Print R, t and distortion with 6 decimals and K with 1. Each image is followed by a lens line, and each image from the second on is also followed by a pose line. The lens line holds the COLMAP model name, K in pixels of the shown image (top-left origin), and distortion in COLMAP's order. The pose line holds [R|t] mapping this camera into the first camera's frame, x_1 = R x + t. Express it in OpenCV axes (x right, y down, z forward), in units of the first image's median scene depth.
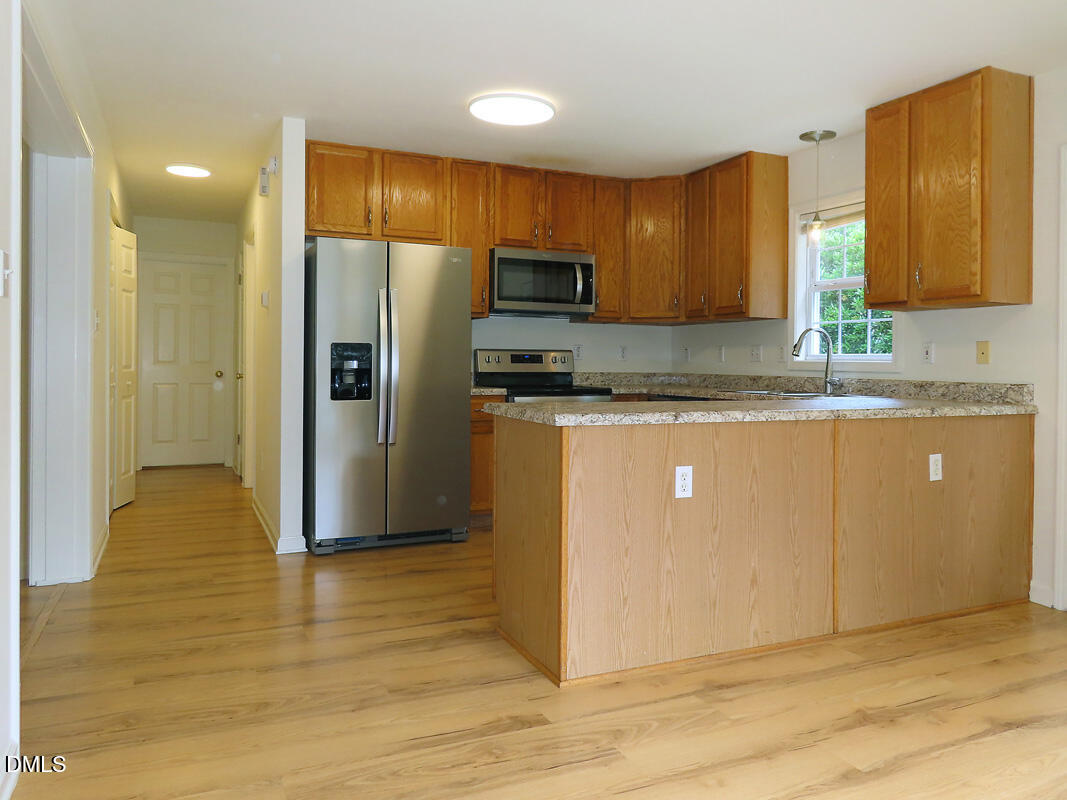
lens RADIAL K [[782.7, 0, 538.7], [0, 782.7, 397.8], [0, 0, 1]] dist [0.000627, -0.000726]
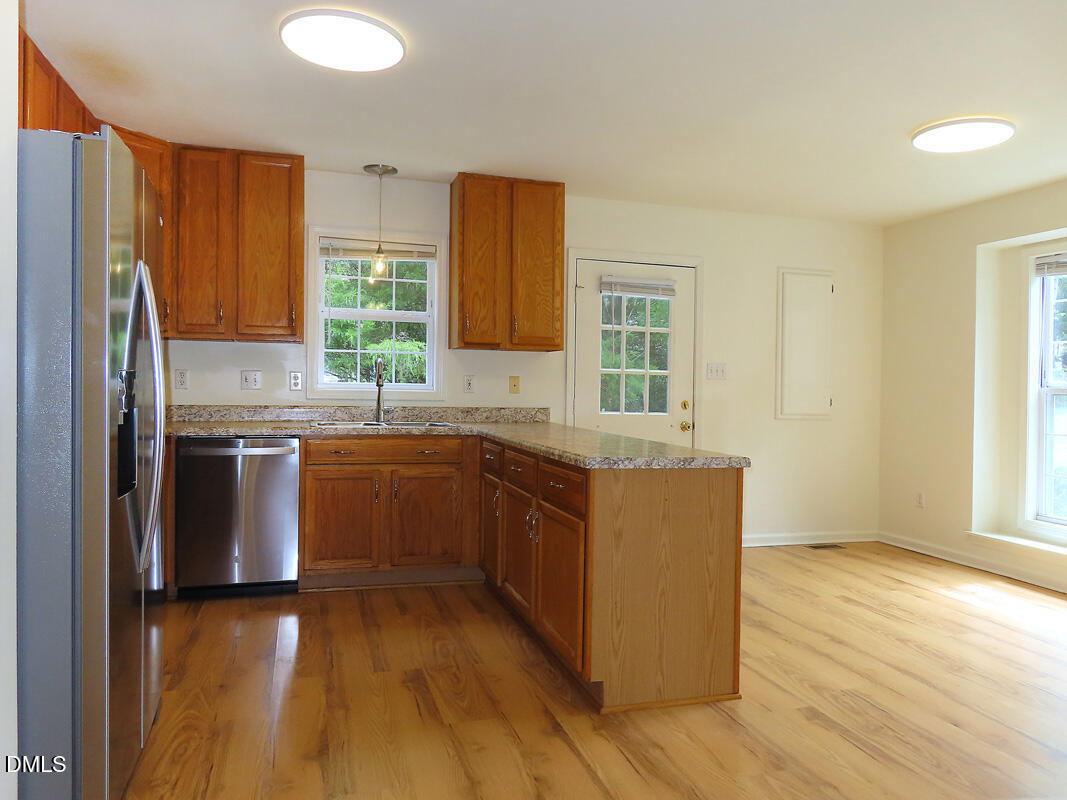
lens RADIAL K [[782.7, 0, 571.1], [0, 782.7, 412.4], [0, 0, 1]] dist [0.000627, -0.000726]
pose [[0.108880, -0.045625, 0.993007, -0.676576], [0.028064, 0.998689, 0.042809, -0.059053], [-0.993659, 0.023207, 0.110018, 0.681580]]
